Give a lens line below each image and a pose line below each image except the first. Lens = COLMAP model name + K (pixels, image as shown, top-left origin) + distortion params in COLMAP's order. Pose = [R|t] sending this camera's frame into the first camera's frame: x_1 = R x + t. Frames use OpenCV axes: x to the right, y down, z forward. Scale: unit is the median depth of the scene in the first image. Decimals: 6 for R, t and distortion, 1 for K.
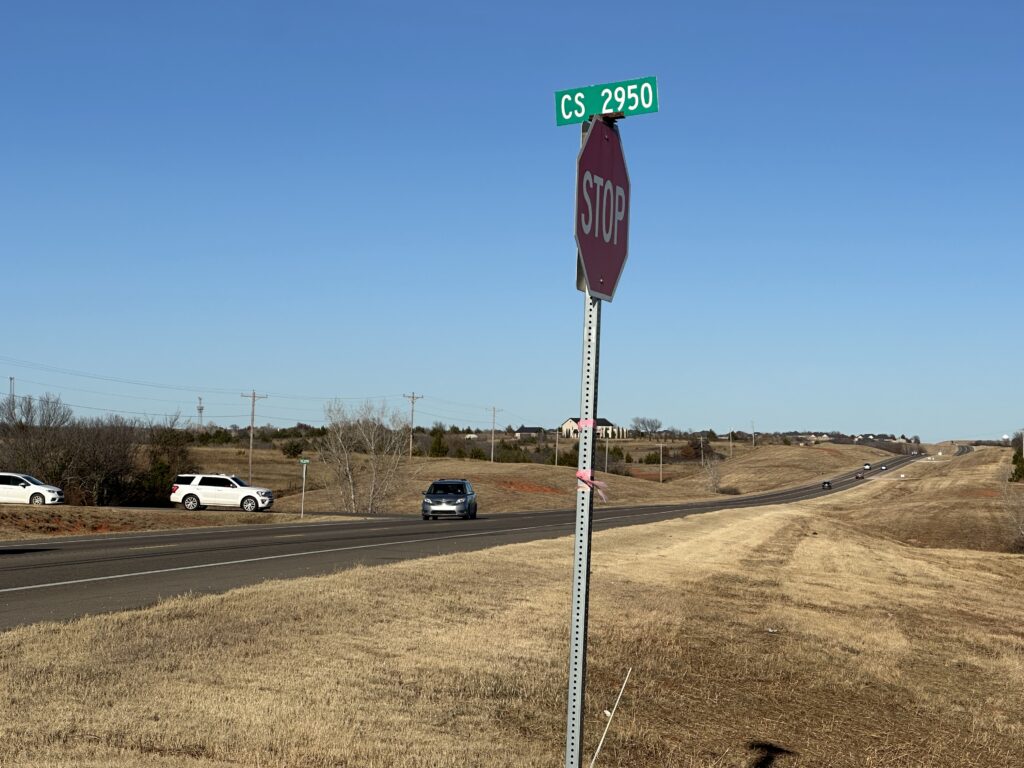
lens RADIAL K [[2322.2, 0, 511.9], [0, 2322.2, 384.0], [0, 0, 1]] dist [-0.014116, 0.000000]
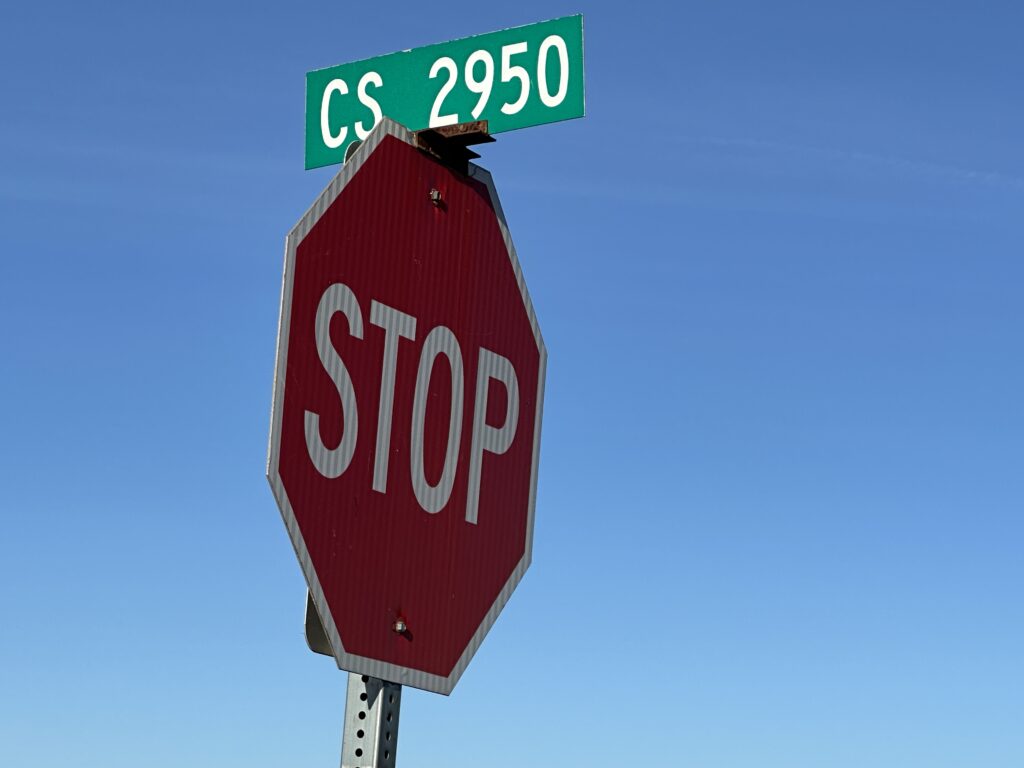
lens RADIAL K [[3444.3, 0, 512.2], [0, 3444.3, 384.0], [0, 0, 1]] dist [-0.845971, 0.000000]
pose [[0.991105, 0.013147, -0.132429, 0.116896], [-0.030986, 0.990555, -0.133567, -0.014599], [0.129422, 0.136483, 0.982152, 0.523588]]
